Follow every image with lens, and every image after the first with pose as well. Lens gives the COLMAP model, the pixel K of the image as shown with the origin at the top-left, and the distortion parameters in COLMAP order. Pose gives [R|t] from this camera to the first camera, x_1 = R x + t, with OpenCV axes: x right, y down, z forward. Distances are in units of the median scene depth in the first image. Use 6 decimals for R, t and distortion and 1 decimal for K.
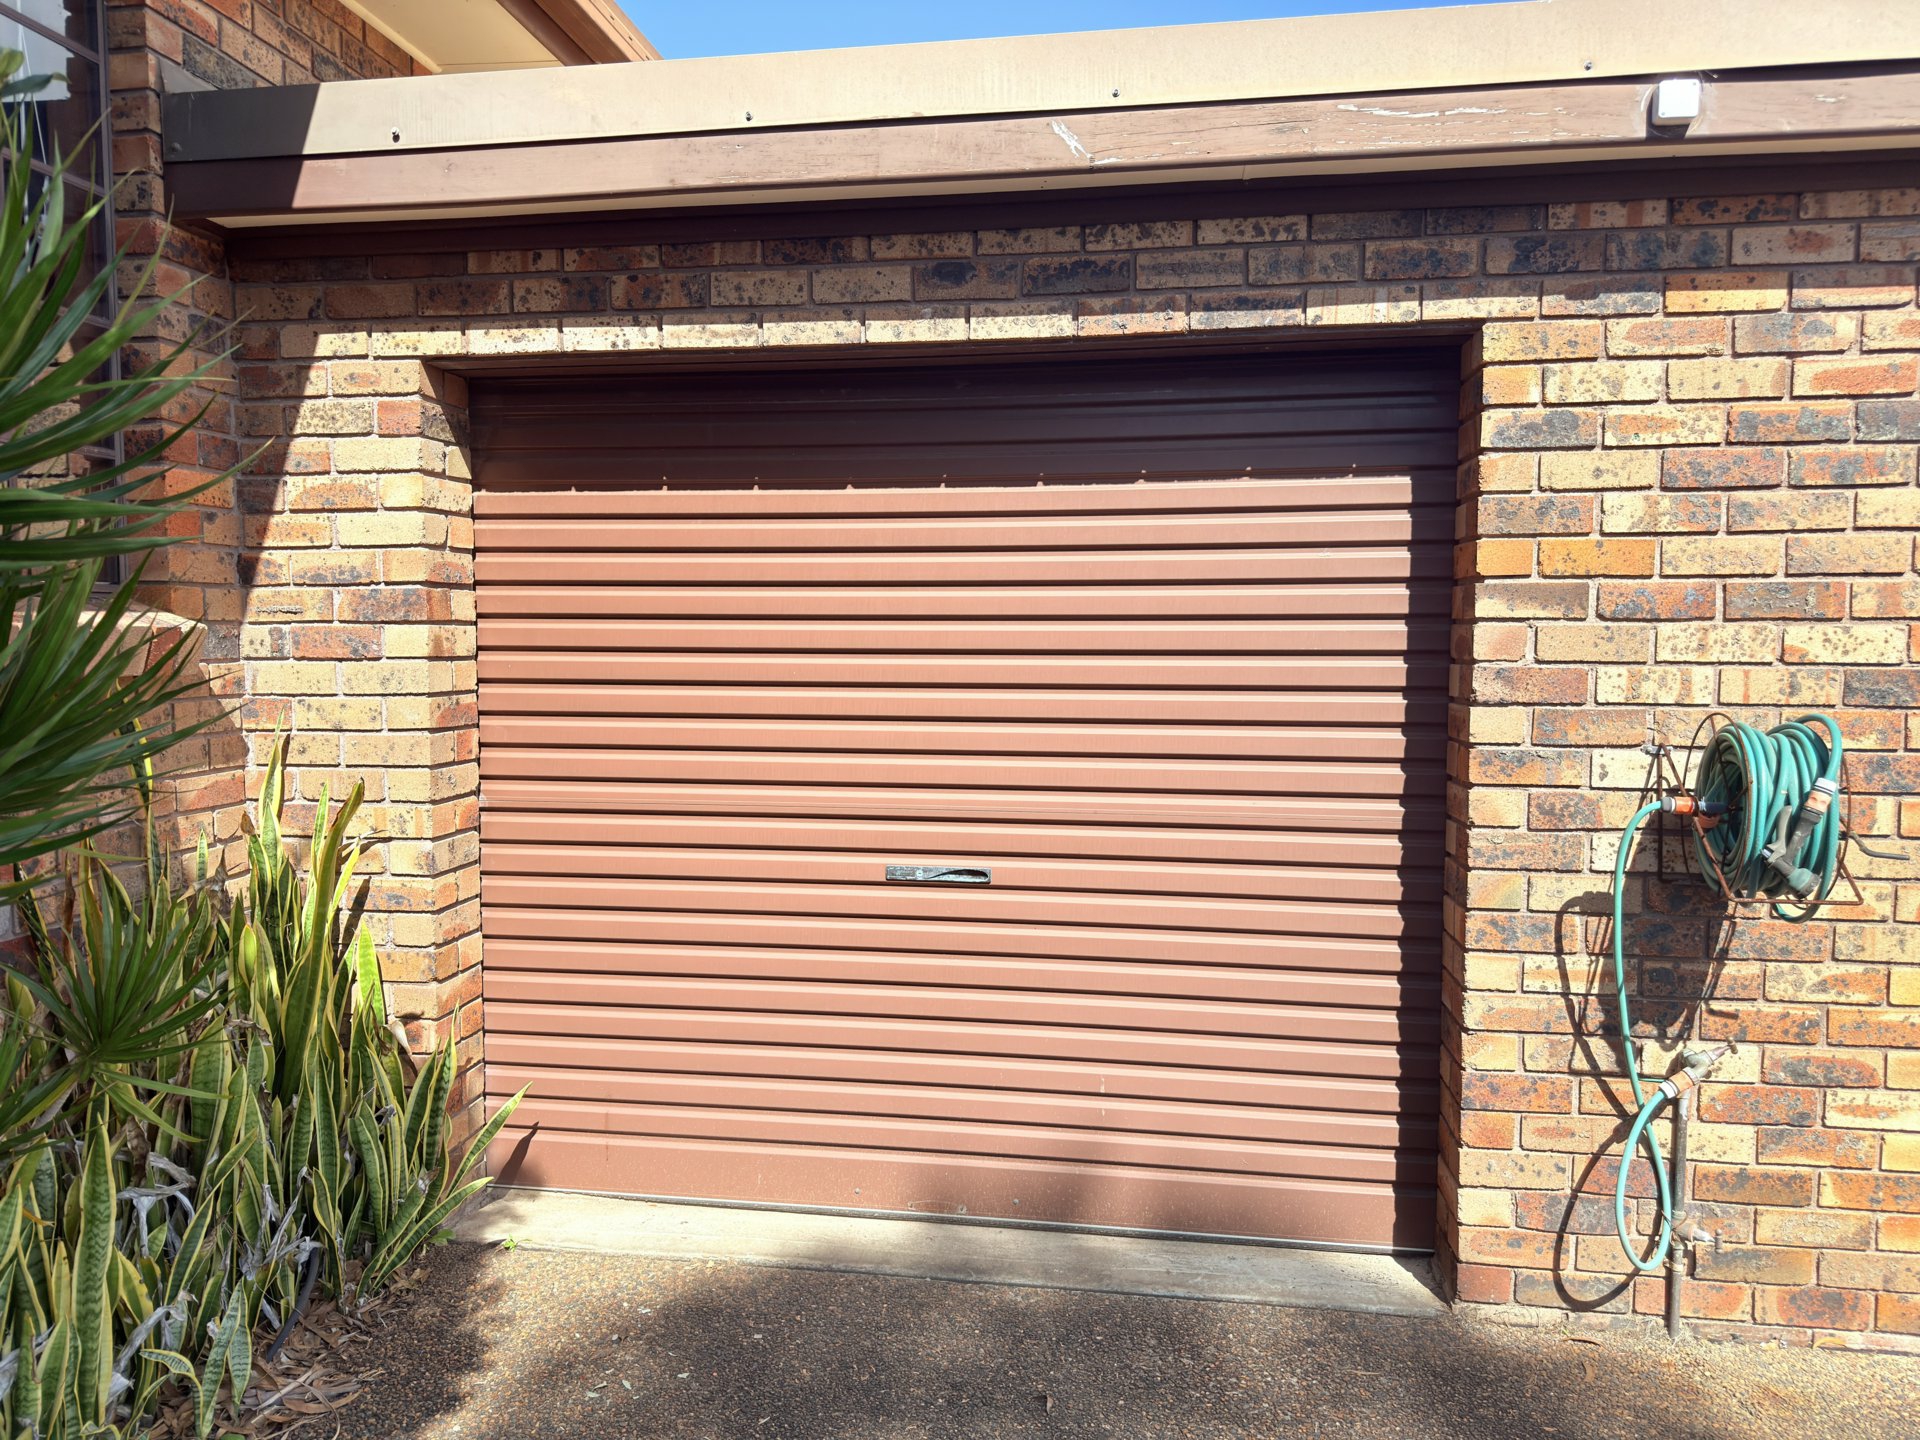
lens RADIAL K [[1365.2, 0, 960.0], [0, 1365.2, 720.0], [0, 0, 1]] dist [-0.001062, -0.003766]
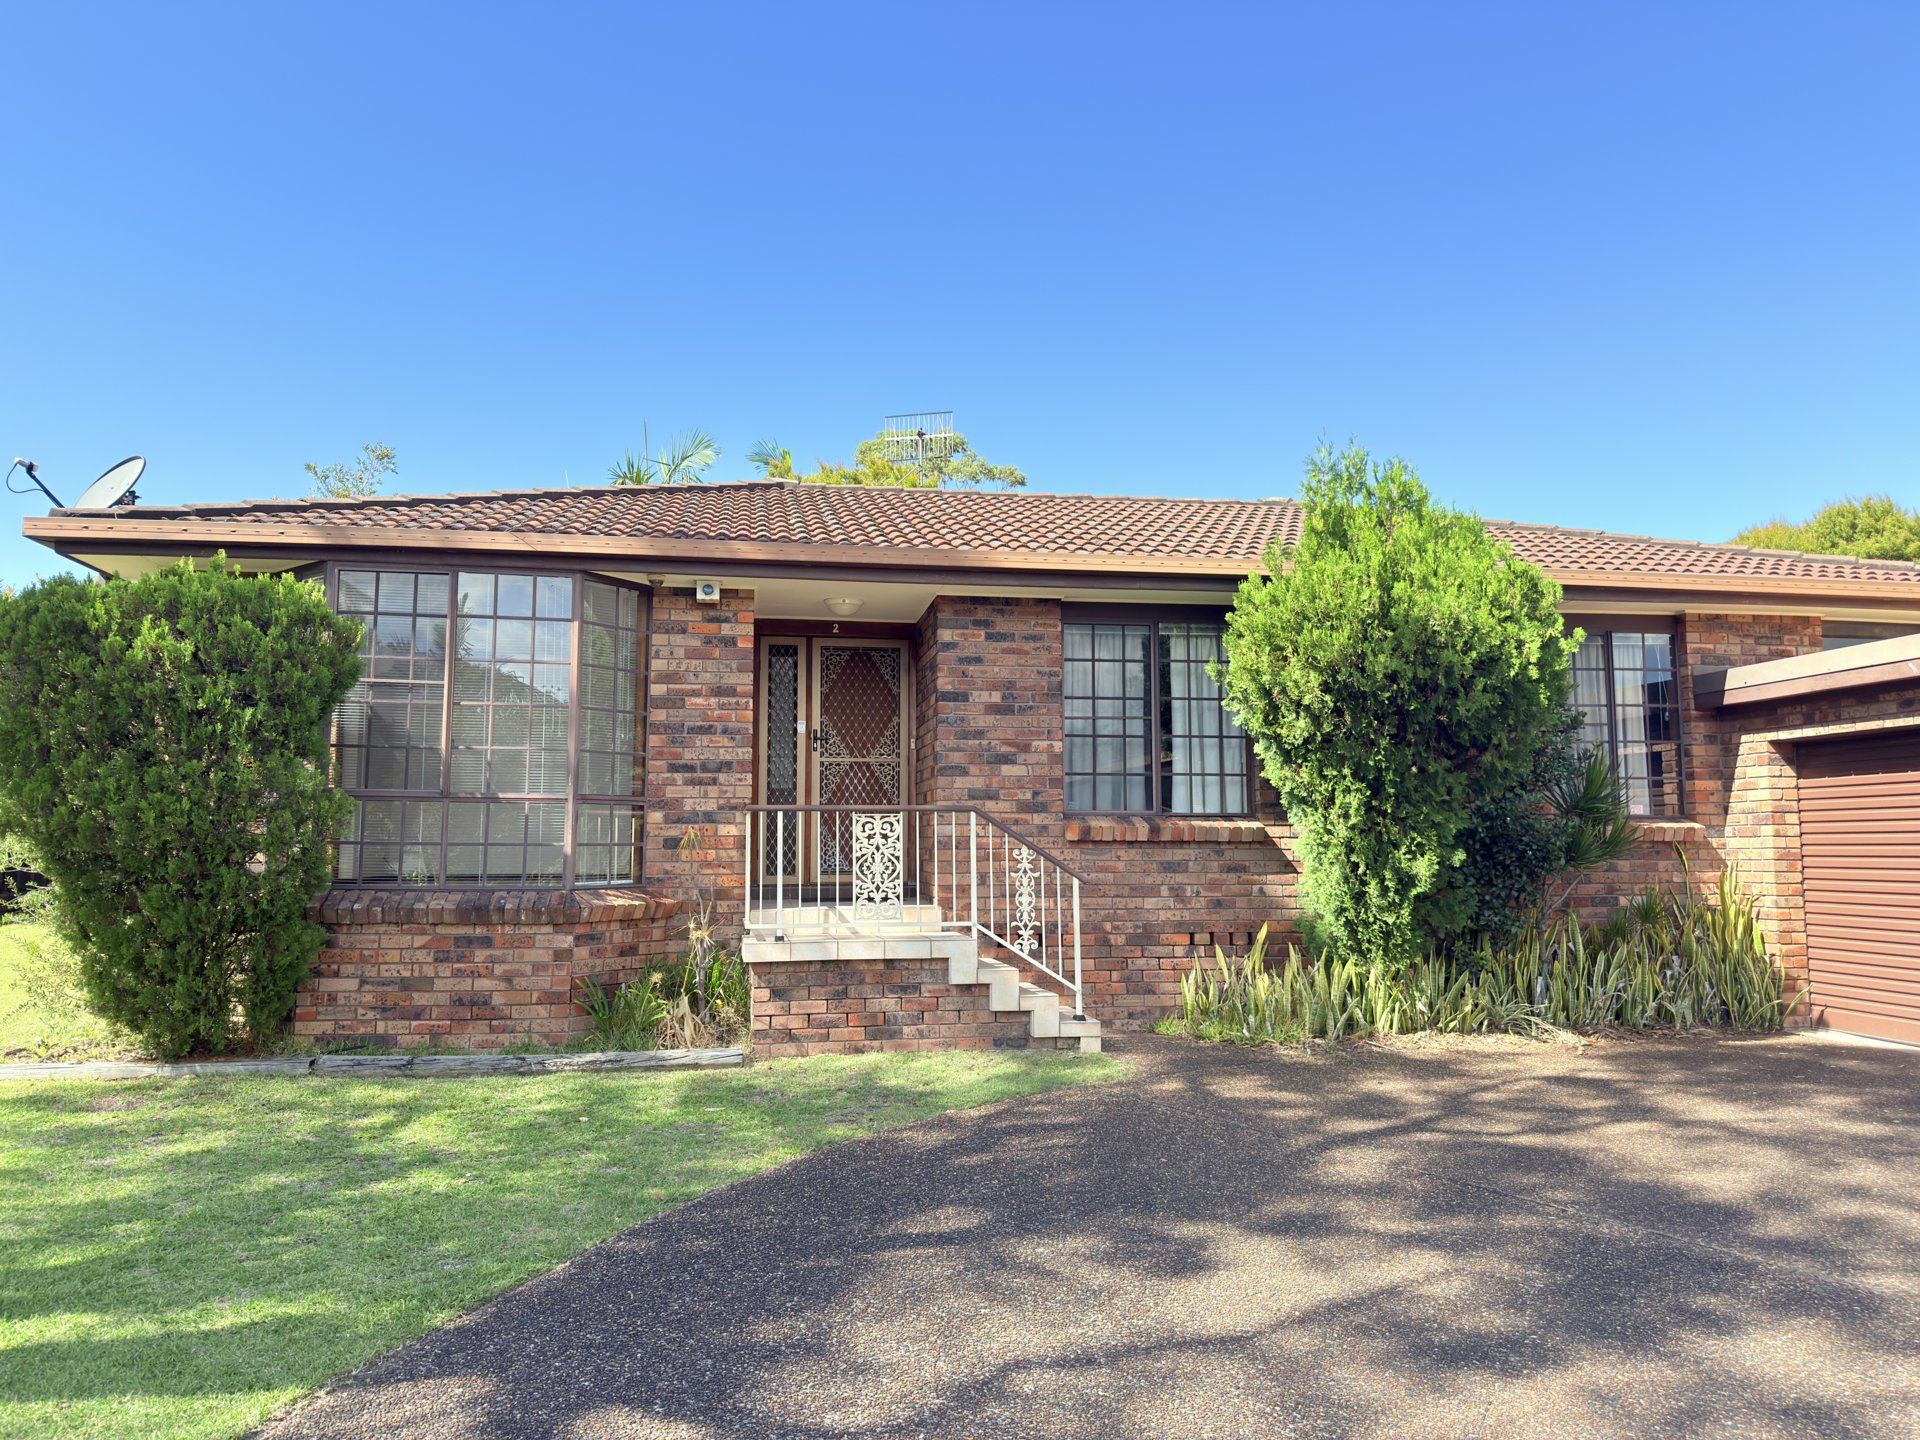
lens RADIAL K [[1365.2, 0, 960.0], [0, 1365.2, 720.0], [0, 0, 1]] dist [-0.001062, -0.003766]
pose [[0.307250, -0.092789, -0.947095, 2.015476], [-0.064390, 0.990927, -0.117972, 0.179068], [0.949448, 0.097230, 0.298487, -1.715210]]
